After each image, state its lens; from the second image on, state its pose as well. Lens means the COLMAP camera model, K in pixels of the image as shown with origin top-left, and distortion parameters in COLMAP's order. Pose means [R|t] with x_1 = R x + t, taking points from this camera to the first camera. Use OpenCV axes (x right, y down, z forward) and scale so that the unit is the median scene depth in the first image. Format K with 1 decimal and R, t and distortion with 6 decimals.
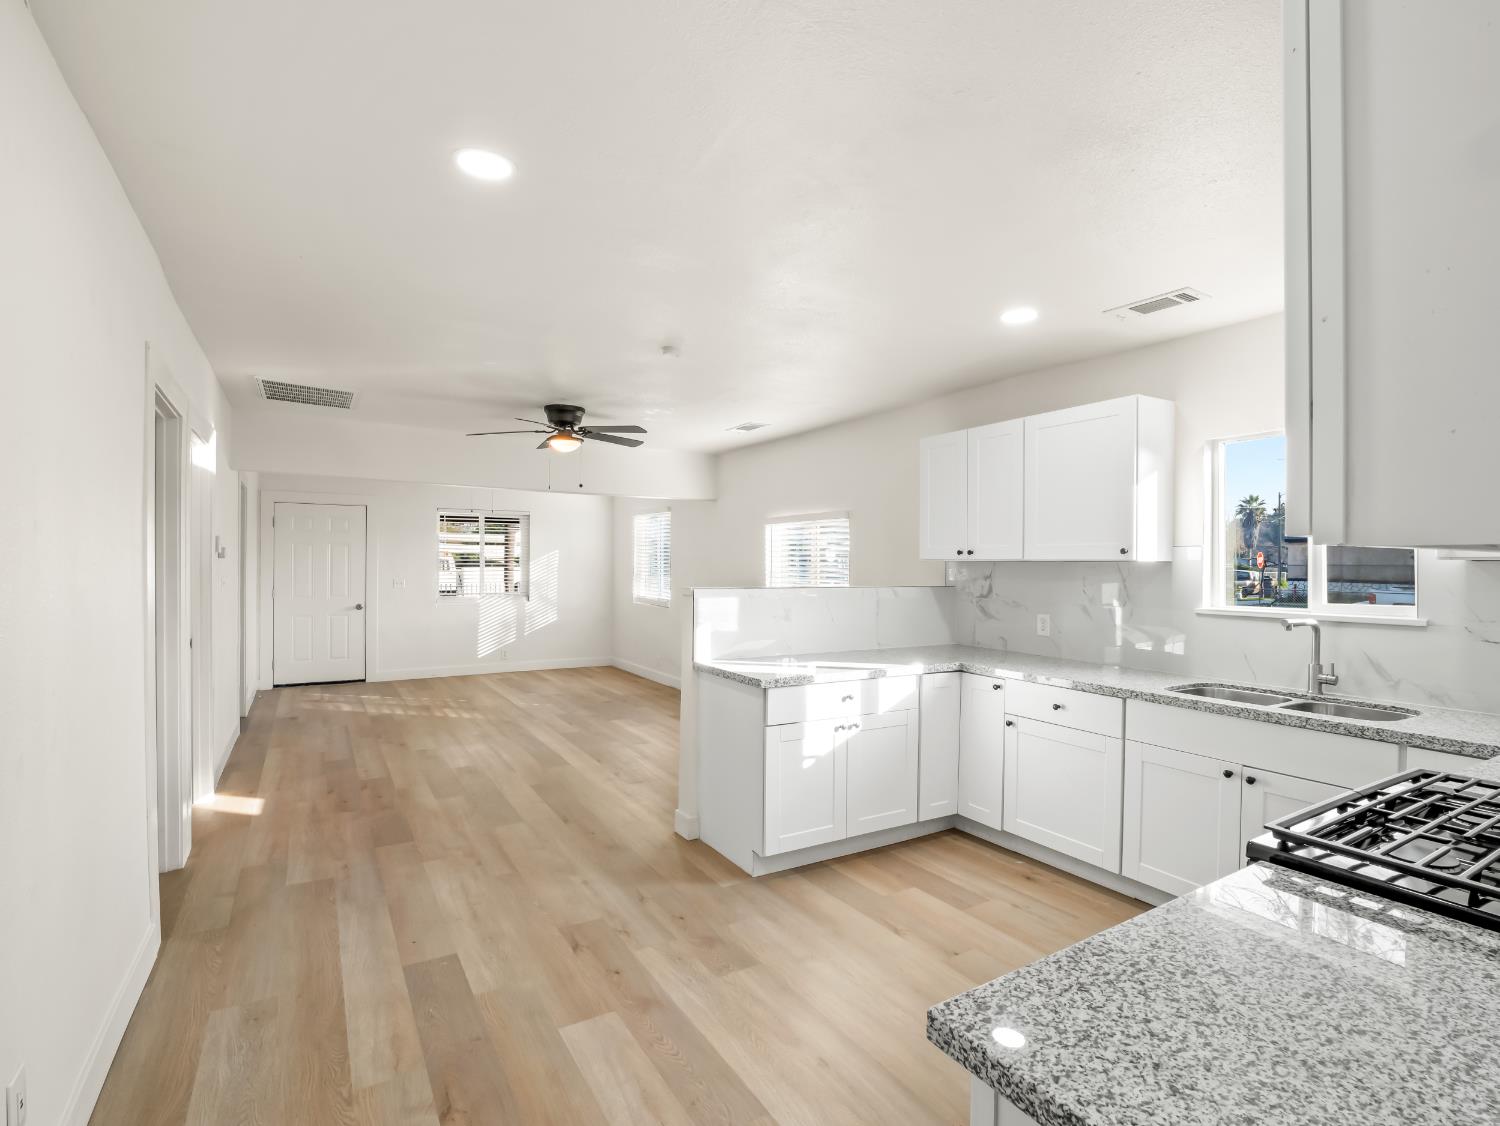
lens RADIAL K [[726.8, 0, 748.4], [0, 726.8, 568.0], [0, 0, 1]] dist [0.000380, -0.000158]
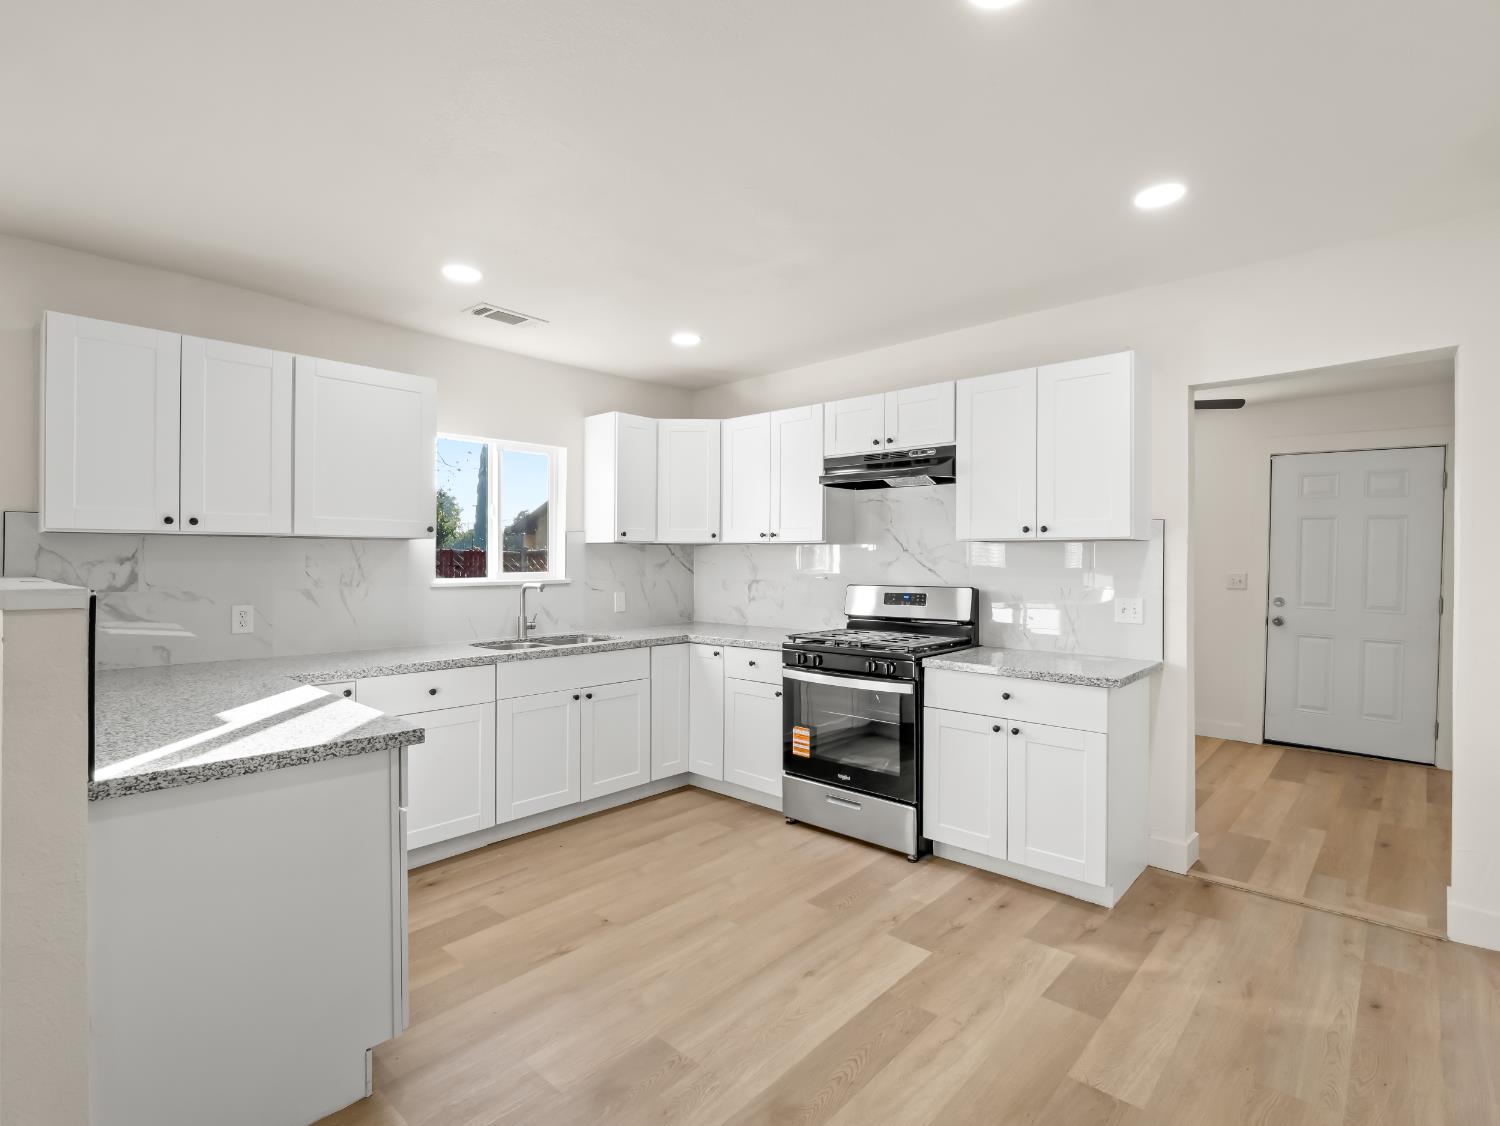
lens RADIAL K [[726.8, 0, 748.0], [0, 726.8, 558.7], [0, 0, 1]] dist [0.000380, -0.000158]
pose [[-0.254913, -0.014668, 0.966853, -0.627852], [-0.003452, 0.999892, 0.014260, 0.001461], [-0.966958, 0.000298, -0.254936, 0.889122]]
